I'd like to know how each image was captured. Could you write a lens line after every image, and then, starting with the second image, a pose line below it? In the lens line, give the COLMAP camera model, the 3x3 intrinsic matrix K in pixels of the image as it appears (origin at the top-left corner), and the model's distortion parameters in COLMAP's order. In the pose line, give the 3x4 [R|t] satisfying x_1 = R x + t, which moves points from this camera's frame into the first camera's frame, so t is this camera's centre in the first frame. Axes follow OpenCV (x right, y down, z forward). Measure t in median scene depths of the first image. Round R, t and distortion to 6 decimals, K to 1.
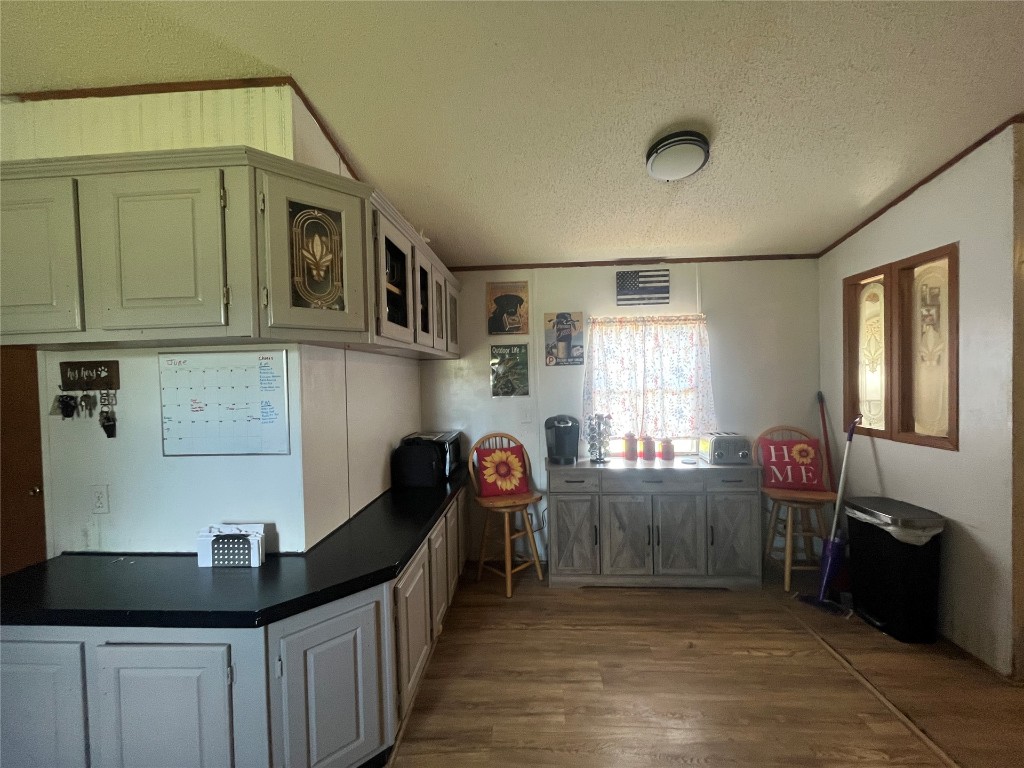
lens RADIAL K [[412.9, 0, 513.3], [0, 412.9, 382.7], [0, 0, 1]] dist [-0.003706, -0.000029]
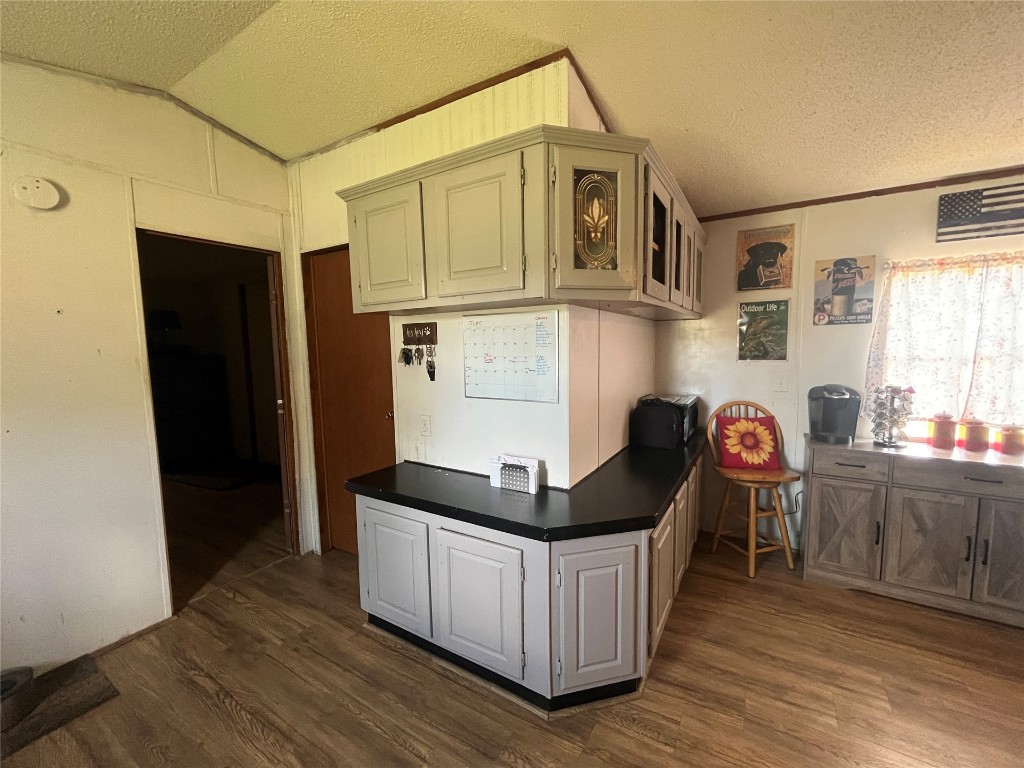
lens RADIAL K [[412.9, 0, 513.3], [0, 412.9, 382.7], [0, 0, 1]] dist [-0.003706, -0.000029]
pose [[0.883390, 0.052082, -0.465735, -0.078450], [-0.012843, 0.996123, 0.087032, 0.012732], [0.468462, -0.070902, 0.880634, -0.034423]]
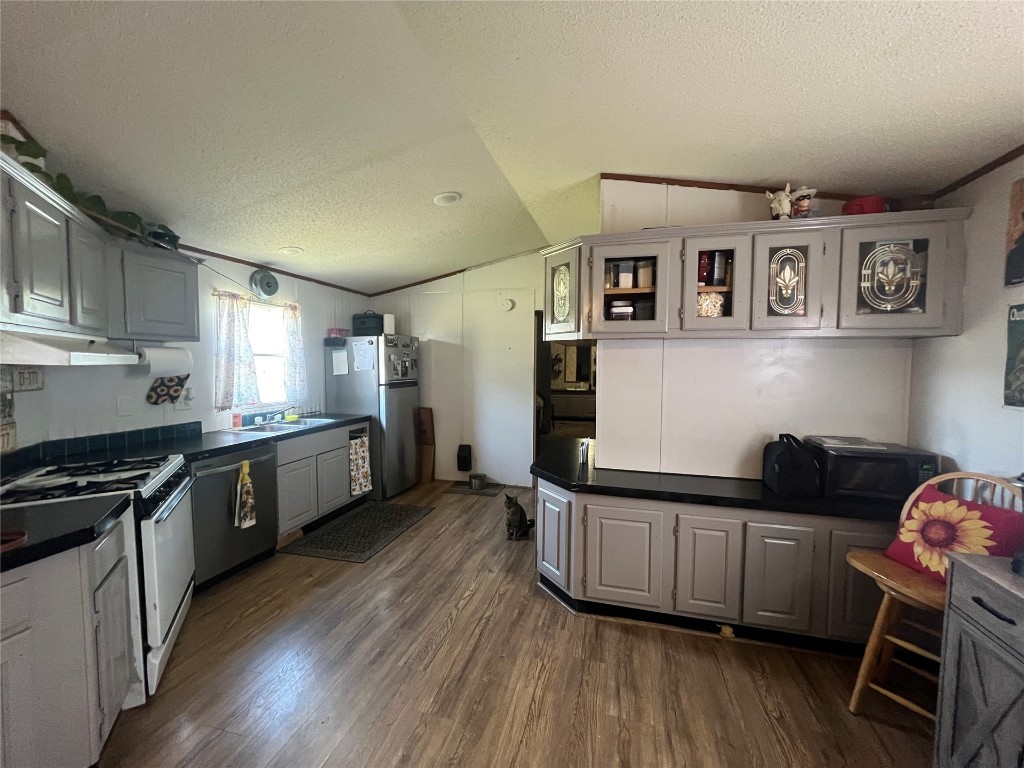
lens RADIAL K [[412.9, 0, 513.3], [0, 412.9, 382.7], [0, 0, 1]] dist [-0.003706, -0.000029]
pose [[-0.200832, 0.070948, -0.977053, 0.719548], [-0.021465, 0.996816, 0.076795, -0.026966], [0.979391, 0.036395, -0.198669, 0.627658]]
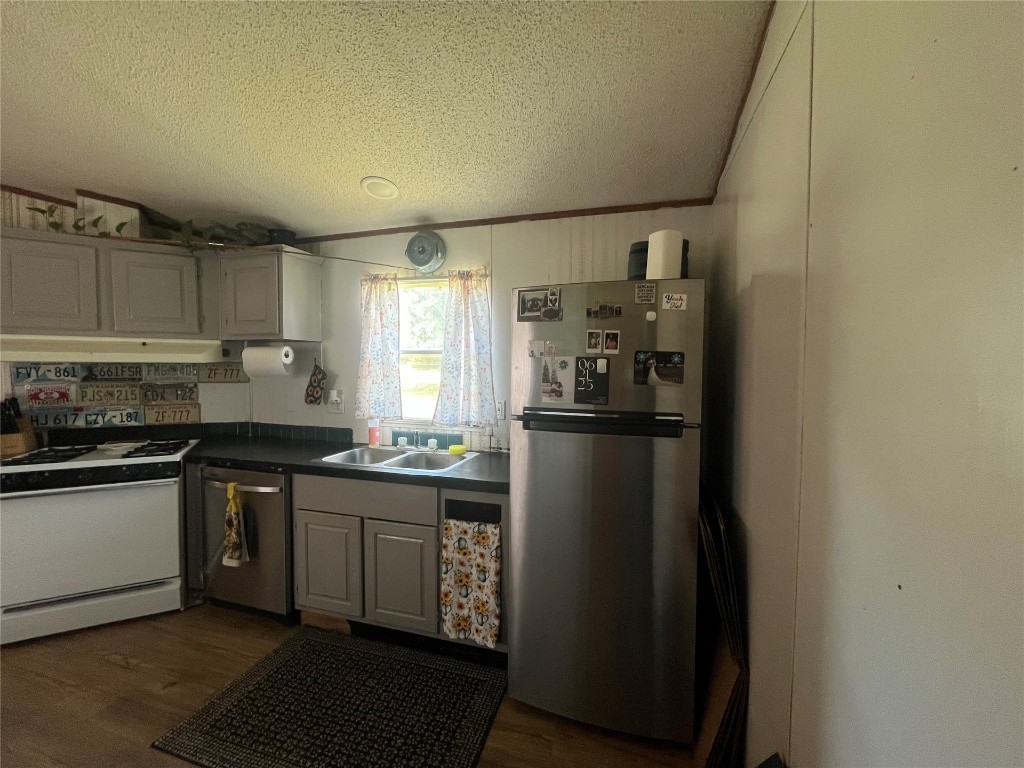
lens RADIAL K [[412.9, 0, 513.3], [0, 412.9, 382.7], [0, 0, 1]] dist [-0.003706, -0.000029]
pose [[-0.975216, 0.006539, 0.221160, -0.960500], [0.018959, 0.998356, 0.054083, 0.029320], [-0.220442, 0.056936, -0.973737, 0.433380]]
